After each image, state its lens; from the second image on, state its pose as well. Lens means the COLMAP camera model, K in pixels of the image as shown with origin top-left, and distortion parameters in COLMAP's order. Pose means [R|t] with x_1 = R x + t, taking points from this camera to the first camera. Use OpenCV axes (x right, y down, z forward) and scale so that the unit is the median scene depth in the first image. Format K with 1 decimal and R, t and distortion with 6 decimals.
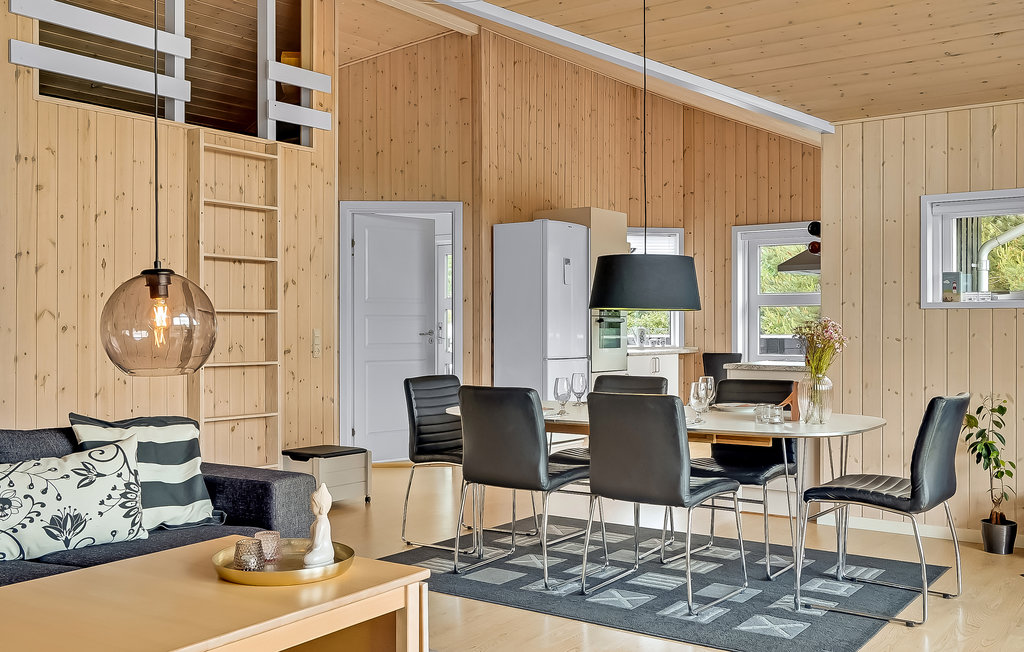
lens RADIAL K [[1017.3, 0, 515.8], [0, 1017.3, 321.6], [0, 0, 1]] dist [0.042298, 0.000000]
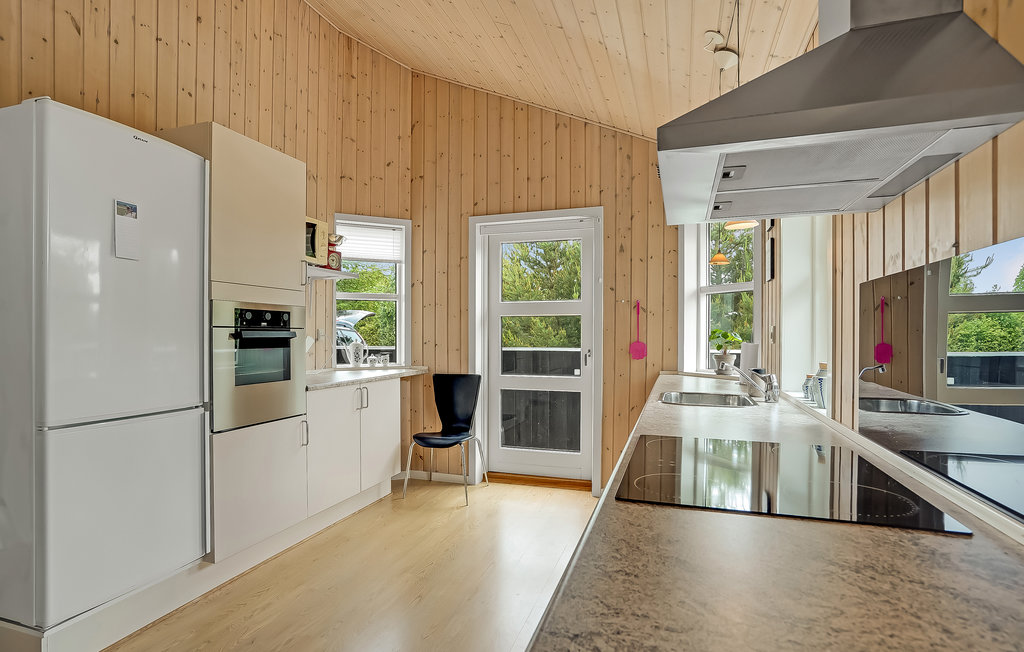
lens RADIAL K [[516.3, 0, 505.7], [0, 516.3, 334.2], [0, 0, 1]] dist [-0.050971, 0.004004]
pose [[0.959351, 0.001919, 0.282208, 0.150529], [-0.004083, 0.999967, 0.007080, -0.004676], [-0.282185, -0.007945, 0.959327, 0.723737]]
